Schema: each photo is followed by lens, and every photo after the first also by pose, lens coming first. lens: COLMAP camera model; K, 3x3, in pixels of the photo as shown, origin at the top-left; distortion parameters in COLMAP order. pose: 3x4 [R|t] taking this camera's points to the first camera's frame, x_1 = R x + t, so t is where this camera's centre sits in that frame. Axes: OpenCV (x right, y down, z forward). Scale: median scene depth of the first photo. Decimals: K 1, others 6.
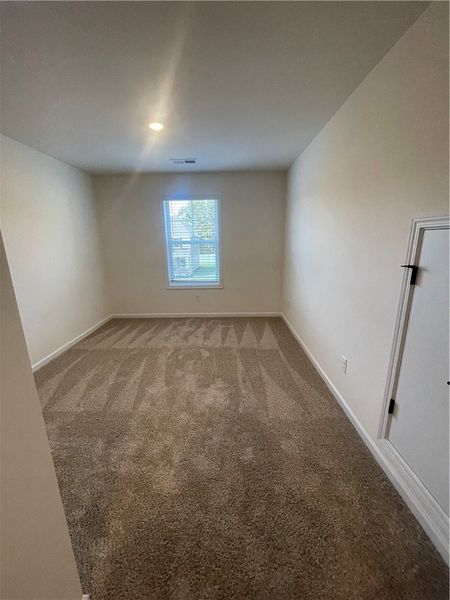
lens RADIAL K [[242.9, 0, 225.0], [0, 242.9, 300.0], [0, 0, 1]] dist [0.000111, 0.000131]
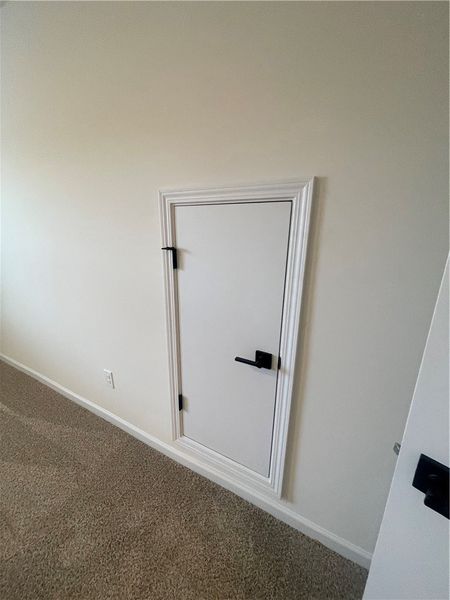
lens RADIAL K [[242.9, 0, 225.0], [0, 242.9, 300.0], [0, 0, 1]] dist [0.000111, 0.000131]
pose [[0.467551, -0.219743, 0.856218, 0.066415], [0.188627, 0.971102, 0.146225, -0.047051], [-0.863607, 0.093138, 0.495489, 0.404632]]
